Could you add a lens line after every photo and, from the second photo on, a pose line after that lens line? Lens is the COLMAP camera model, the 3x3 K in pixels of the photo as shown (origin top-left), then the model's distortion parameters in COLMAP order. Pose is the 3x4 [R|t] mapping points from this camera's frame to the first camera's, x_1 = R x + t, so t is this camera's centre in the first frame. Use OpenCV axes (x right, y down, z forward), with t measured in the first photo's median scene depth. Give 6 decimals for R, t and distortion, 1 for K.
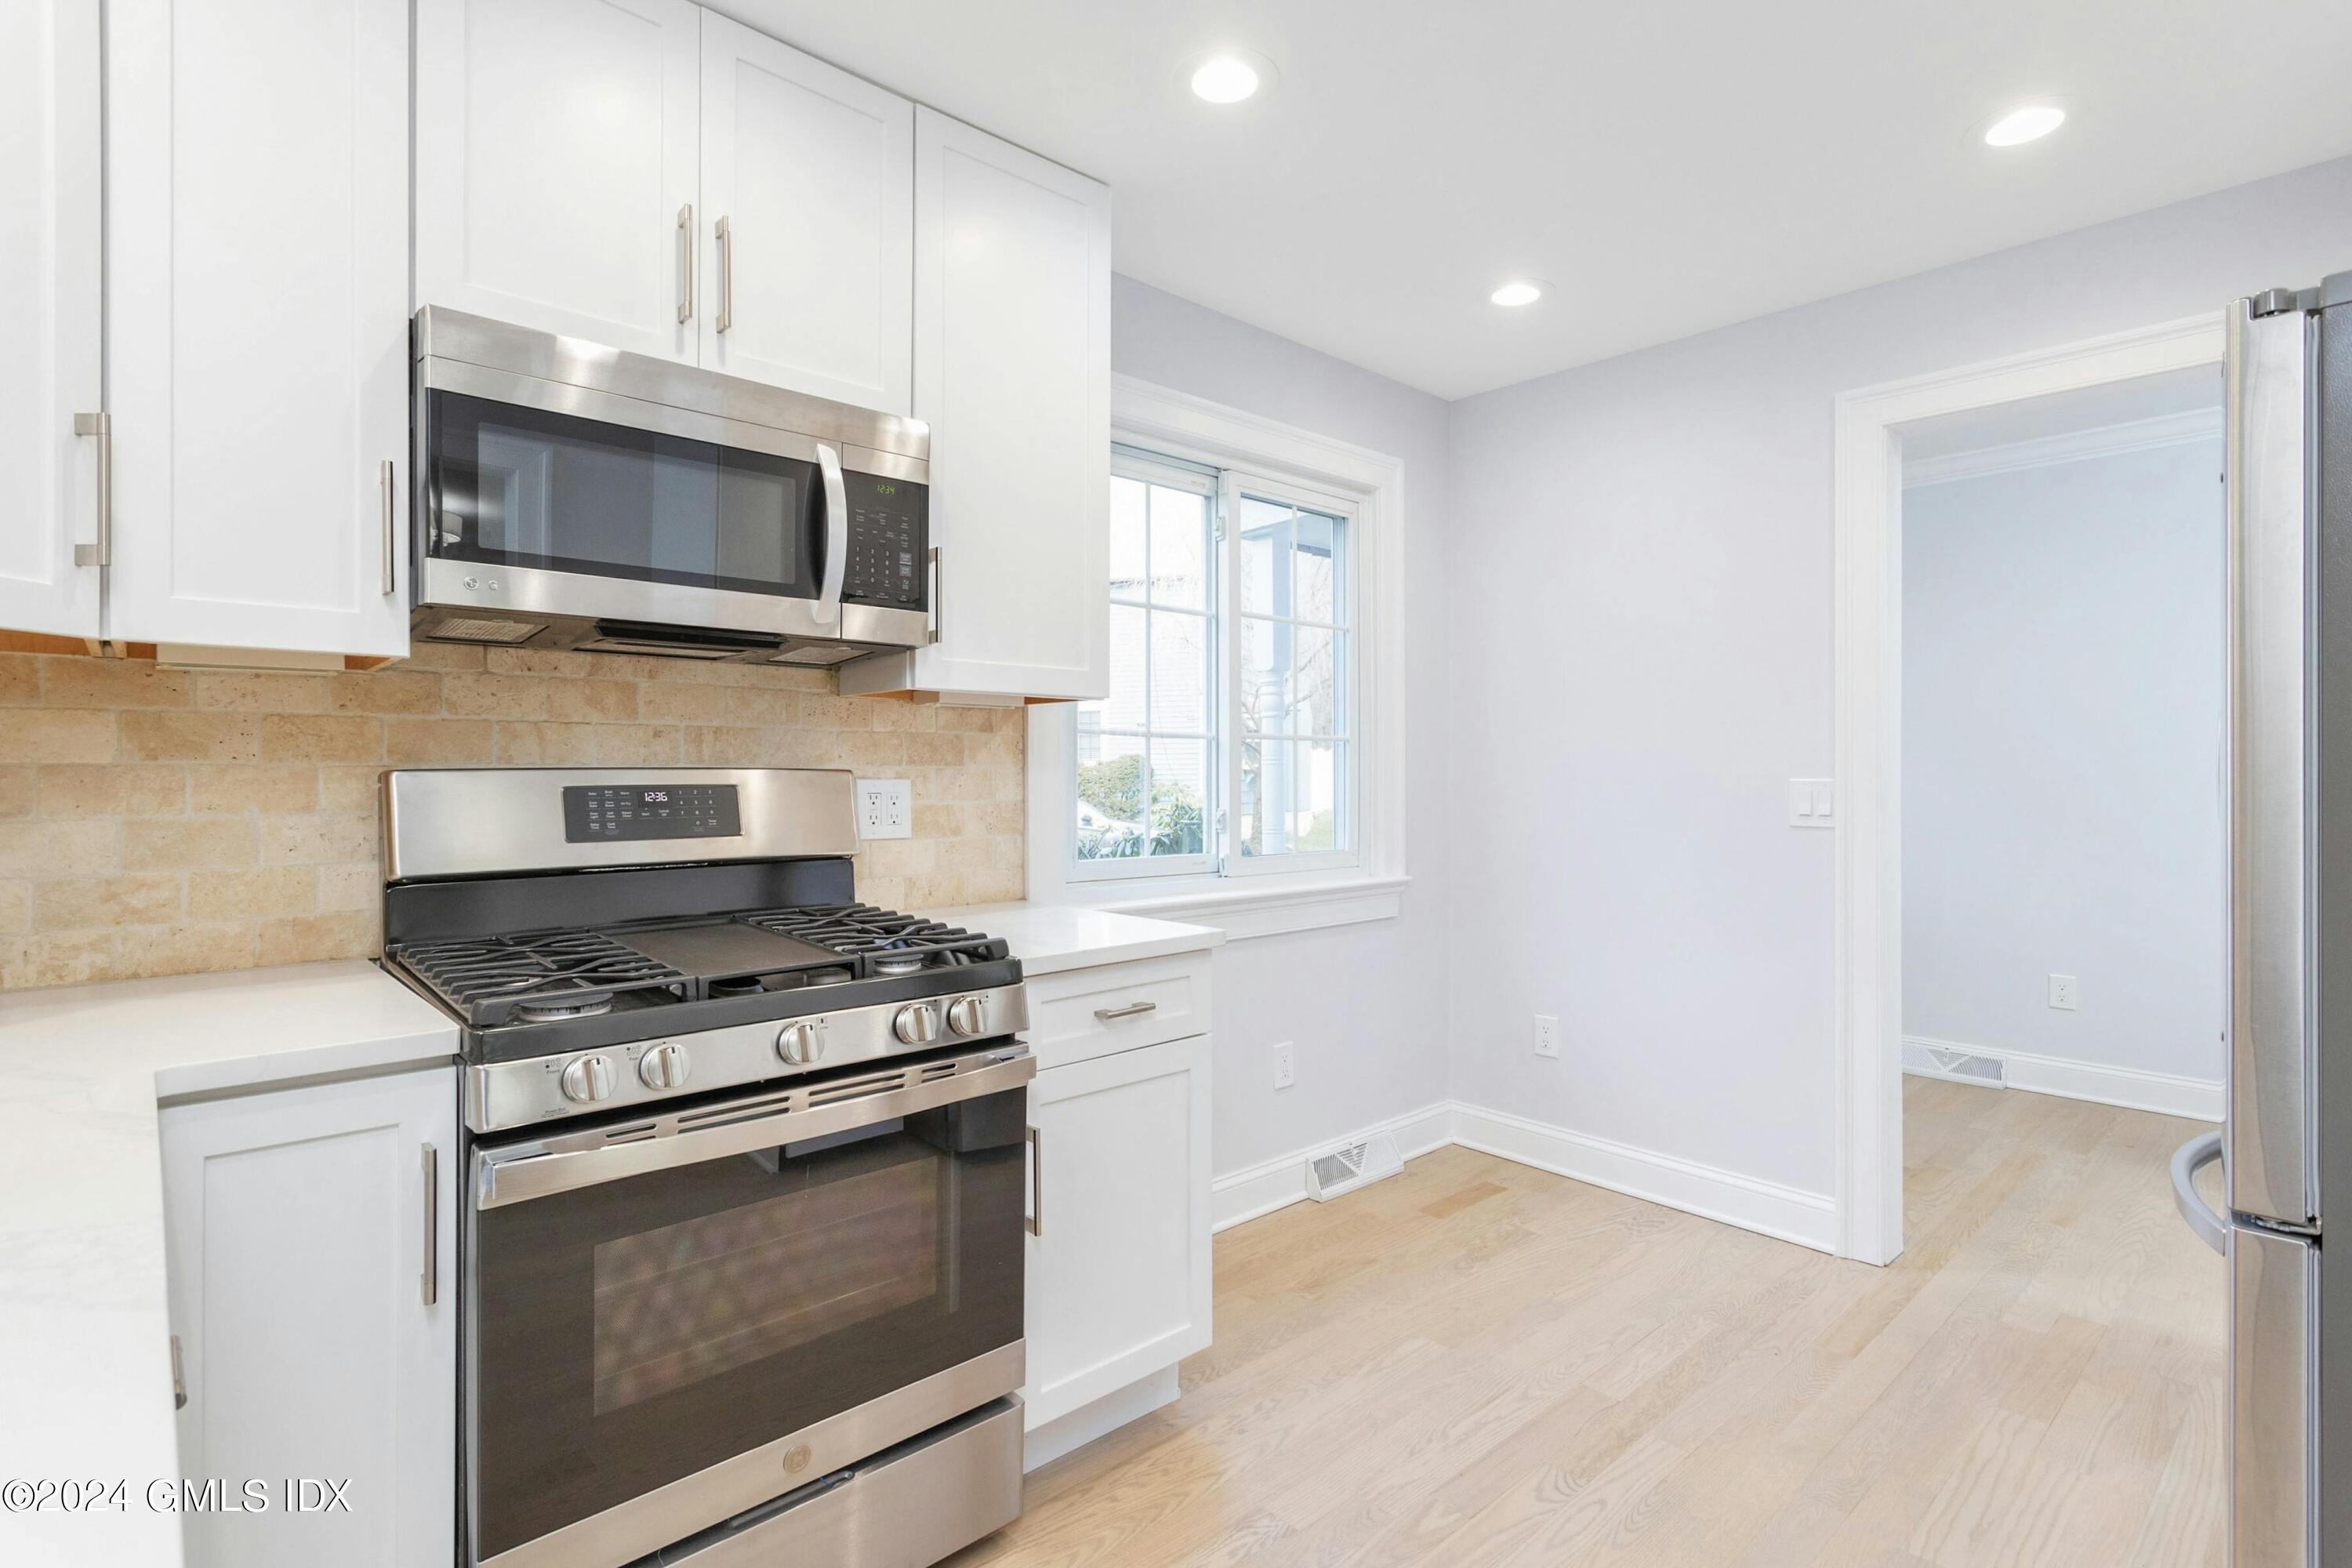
lens RADIAL K [[1144.8, 0, 1202.0], [0, 1144.8, 773.2], [0, 0, 1]] dist [0.002877, -0.000017]
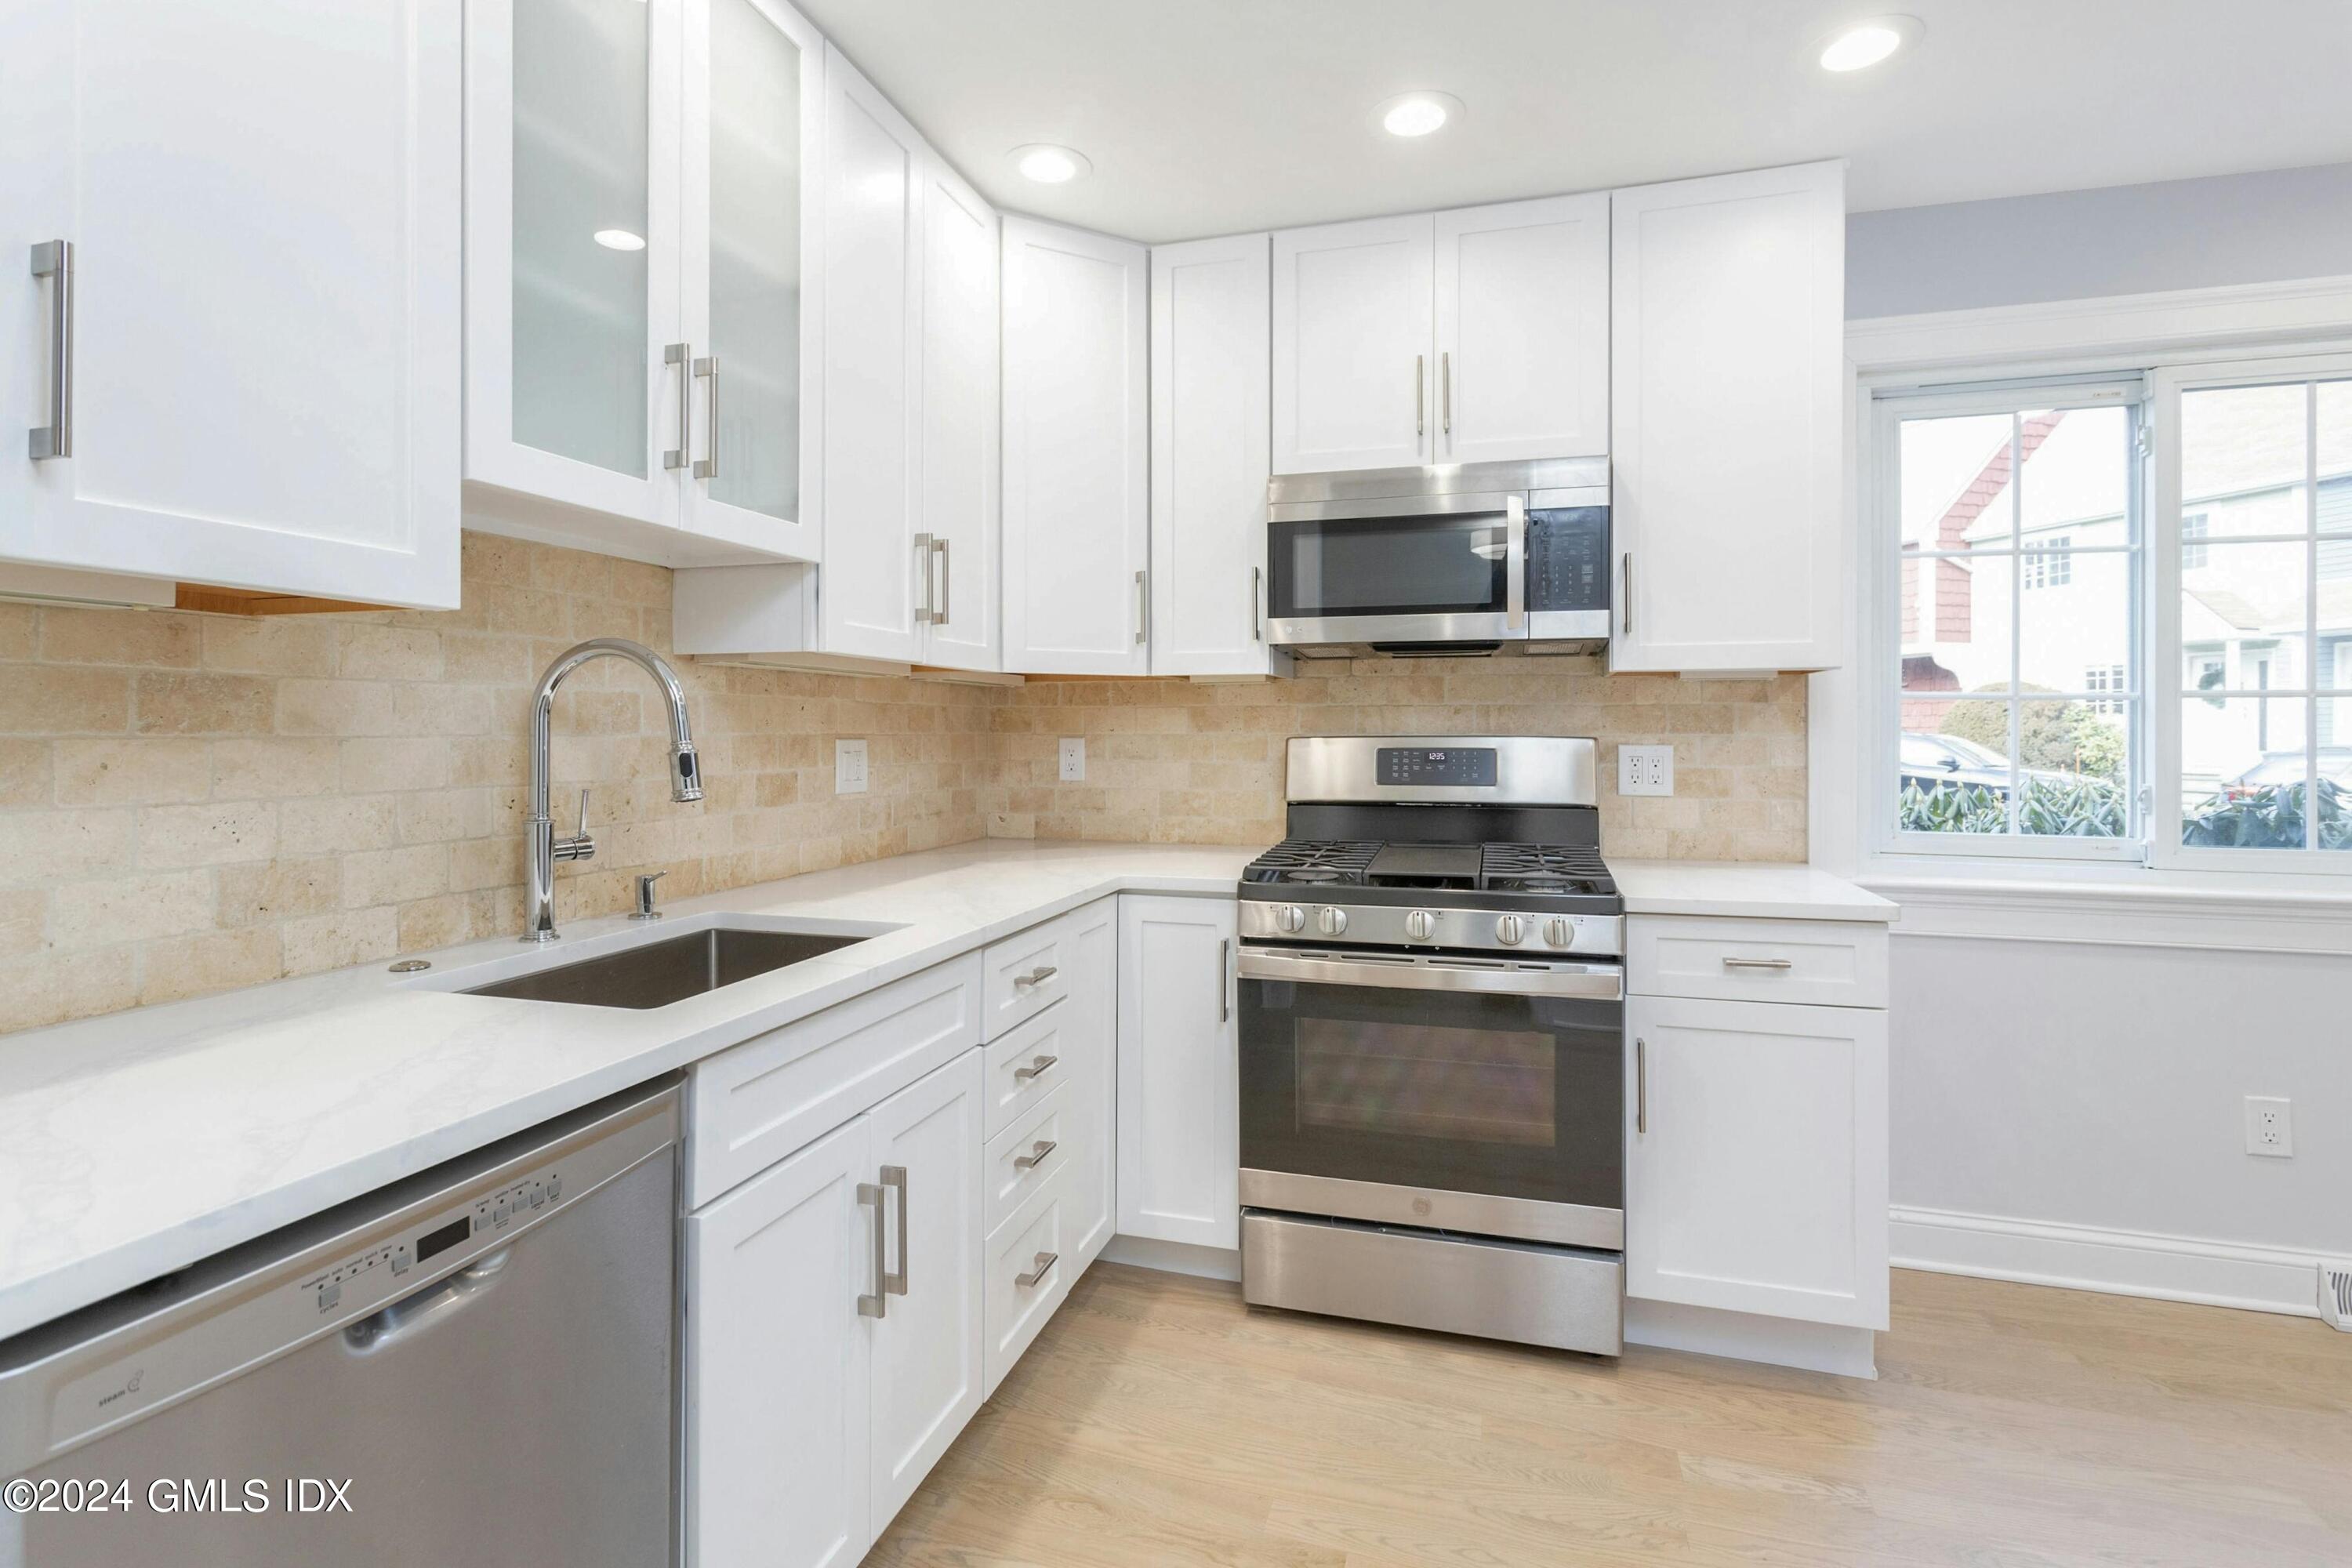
lens RADIAL K [[1144.8, 0, 1171.5], [0, 1144.8, 725.6], [0, 0, 1]] dist [0.002877, -0.000017]
pose [[0.508991, -0.003792, -0.860764, 0.591315], [-0.001153, 0.999986, -0.005087, -0.010056], [0.860771, 0.003581, 0.508980, -0.022656]]
